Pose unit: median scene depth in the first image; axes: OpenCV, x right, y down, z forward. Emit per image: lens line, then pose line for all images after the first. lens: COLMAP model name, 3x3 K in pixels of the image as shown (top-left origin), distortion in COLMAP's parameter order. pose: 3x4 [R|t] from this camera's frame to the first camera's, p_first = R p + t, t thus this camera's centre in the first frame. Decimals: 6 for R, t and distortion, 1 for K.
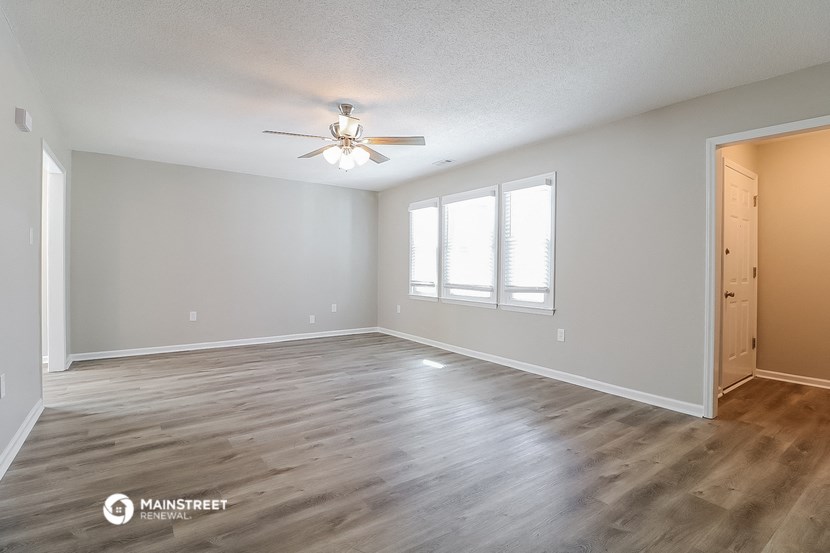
lens RADIAL K [[386.4, 0, 420.3], [0, 386.4, 277.9], [0, 0, 1]] dist [0.000368, -0.001036]
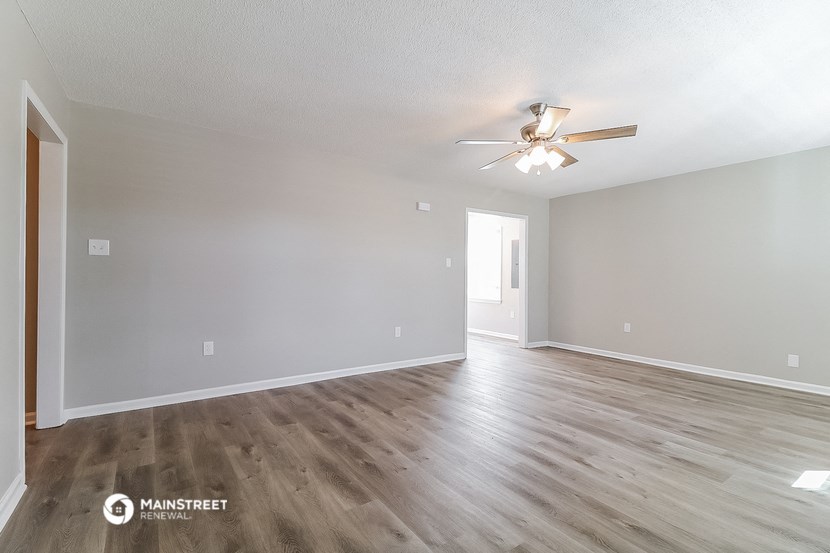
lens RADIAL K [[386.4, 0, 418.5], [0, 386.4, 273.9], [0, 0, 1]] dist [0.000368, -0.001036]
pose [[0.009738, -0.019404, -0.999764, 0.908139], [-0.040255, 0.998994, -0.019781, -0.003381], [0.999142, 0.040438, 0.008947, 0.875507]]
